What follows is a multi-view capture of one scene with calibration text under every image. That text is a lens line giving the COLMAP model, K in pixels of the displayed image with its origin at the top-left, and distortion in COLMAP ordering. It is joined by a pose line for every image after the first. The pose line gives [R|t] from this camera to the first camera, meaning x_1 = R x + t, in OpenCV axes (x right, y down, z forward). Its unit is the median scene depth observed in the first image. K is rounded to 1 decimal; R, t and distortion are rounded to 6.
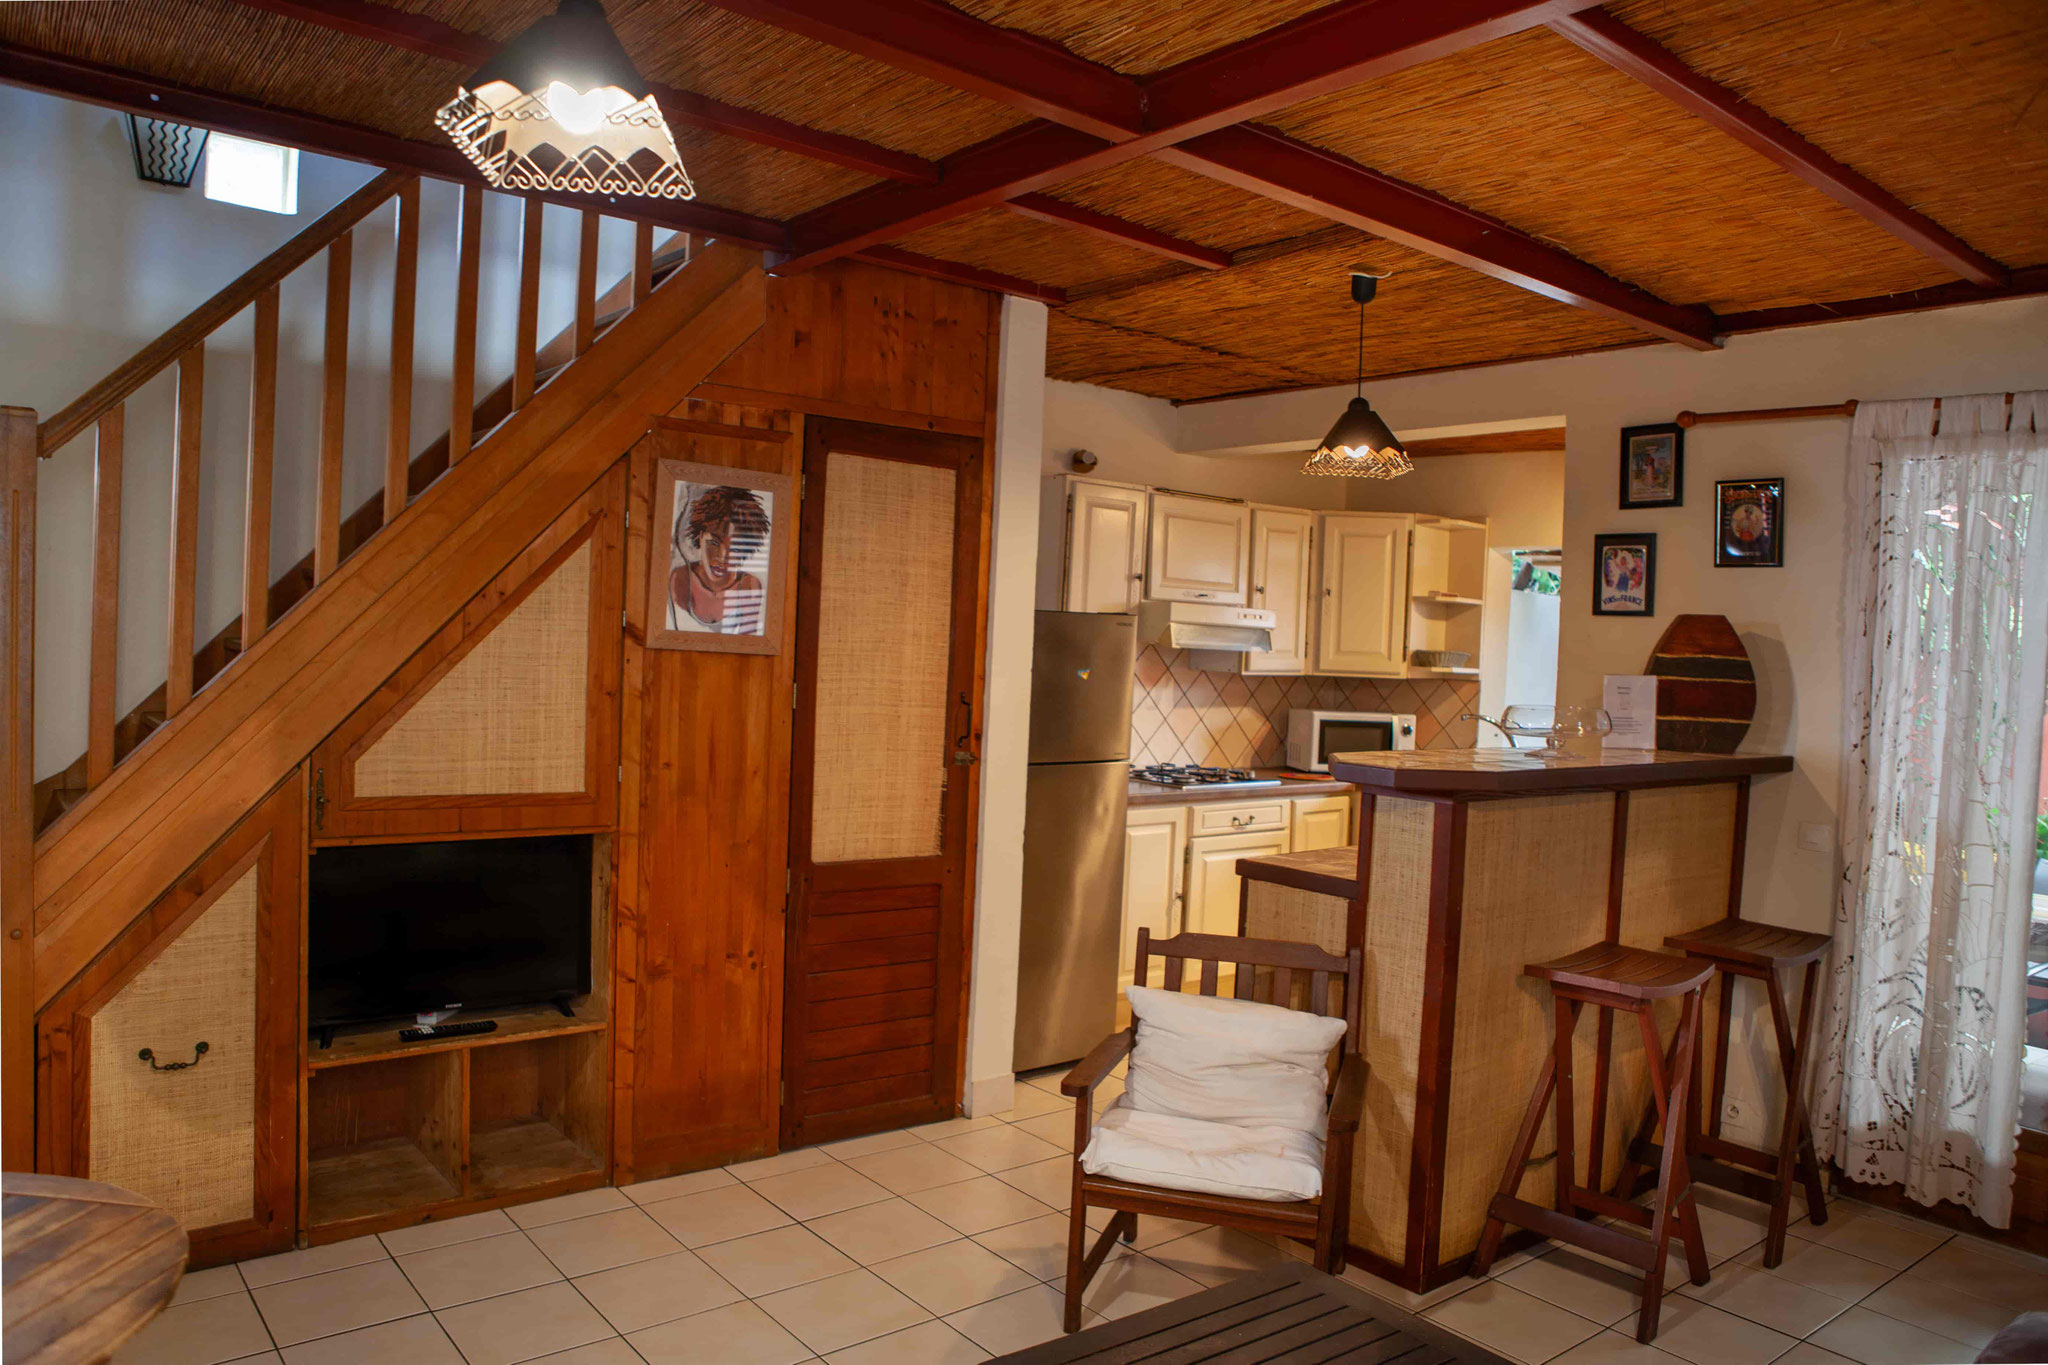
lens RADIAL K [[1467.1, 0, 1024.9], [0, 1467.1, 691.4], [0, 0, 1]] dist [-0.026705, -0.002472]
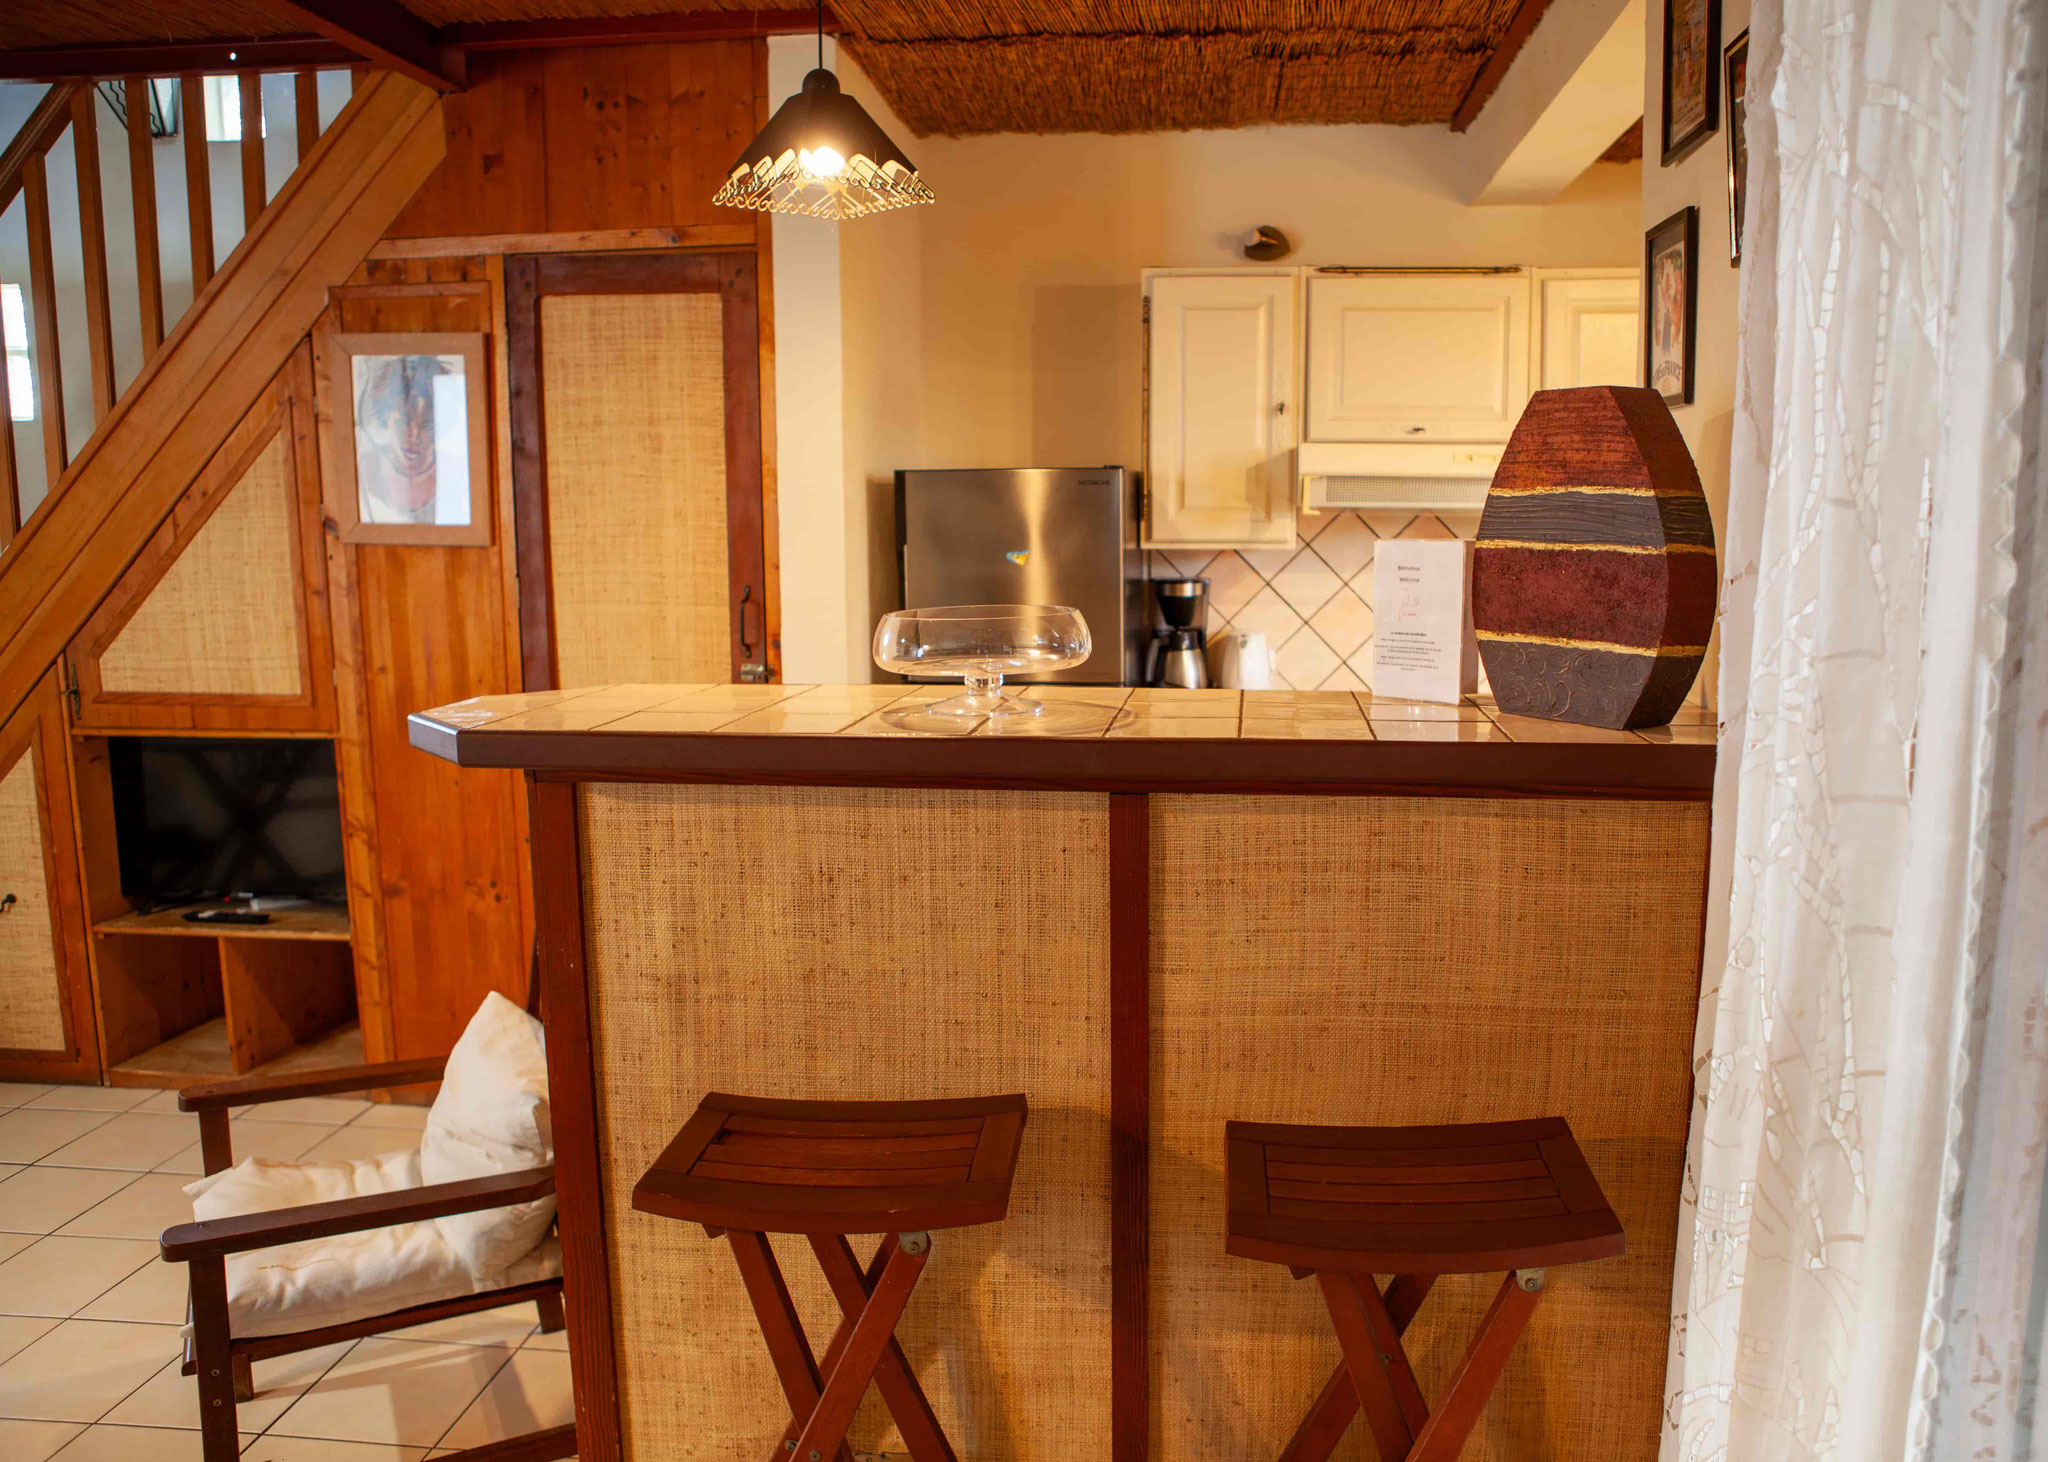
lens RADIAL K [[1500.7, 0, 1024.7], [0, 1500.7, 716.8], [0, 0, 1]] dist [-0.027653, 0.000286]
pose [[0.700002, 0.053532, -0.712131, 0.709331], [0.010625, 0.996295, 0.085337, 0.003891], [0.714061, -0.067303, 0.696840, 0.630789]]
